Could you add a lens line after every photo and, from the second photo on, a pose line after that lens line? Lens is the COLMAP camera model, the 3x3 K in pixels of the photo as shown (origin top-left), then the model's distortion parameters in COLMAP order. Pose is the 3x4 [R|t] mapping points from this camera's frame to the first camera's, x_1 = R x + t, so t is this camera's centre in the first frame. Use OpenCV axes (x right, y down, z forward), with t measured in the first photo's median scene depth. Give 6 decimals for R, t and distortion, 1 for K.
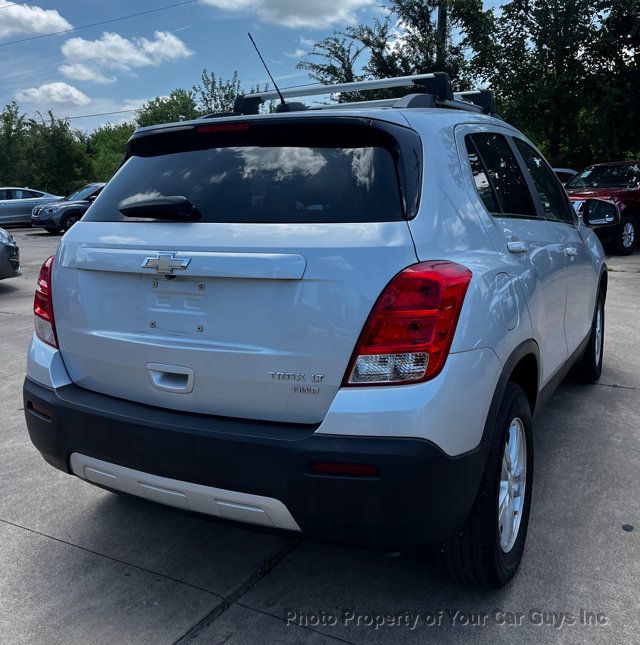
lens RADIAL K [[614.2, 0, 320.0], [0, 614.2, 322.5], [0, 0, 1]] dist [0.004942, 0.002812]
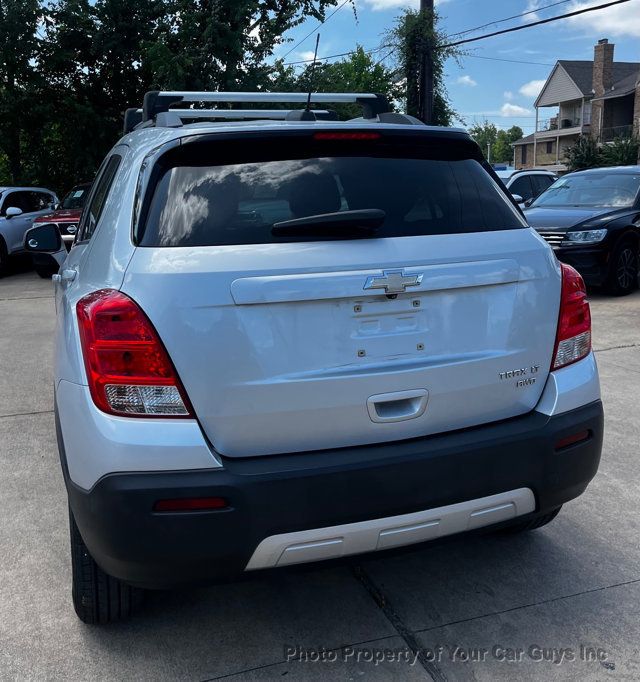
lens RADIAL K [[667.2, 0, 320.0], [0, 667.2, 341.0], [0, 0, 1]] dist [0.005681, 0.030860]
pose [[0.714107, -0.148067, 0.684198, -0.961106], [0.162305, 0.985762, 0.043928, -0.065868], [-0.680961, 0.079679, 0.727972, 0.333619]]
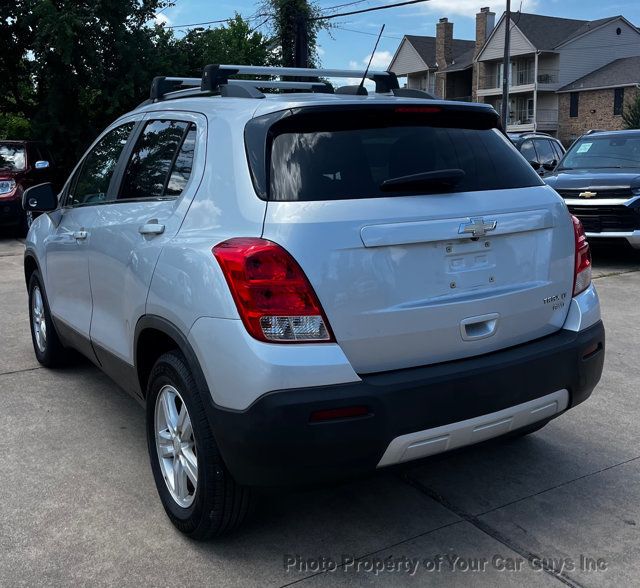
lens RADIAL K [[657.8, 0, 320.0], [0, 657.8, 294.0], [0, 0, 1]] dist [0.005065, 0.029105]
pose [[0.554372, -0.162530, 0.816245, -1.351924], [0.187008, 0.979993, 0.068125, -0.105304], [-0.810987, 0.114878, 0.573676, 0.513103]]
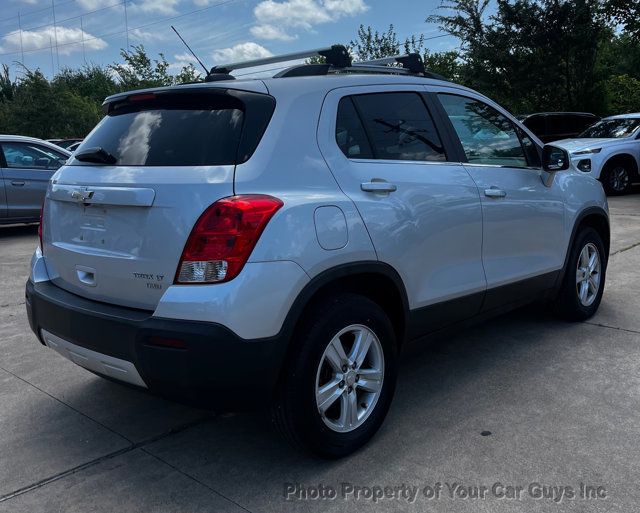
lens RADIAL K [[589.6, 0, 320.0], [0, 589.6, 256.5], [0, 0, 1]] dist [0.013367, 0.010947]
pose [[0.970789, 0.035889, -0.237234, 0.578820], [-0.039289, 0.999182, -0.009618, 0.036540], [0.236695, 0.018658, 0.971405, -0.186413]]
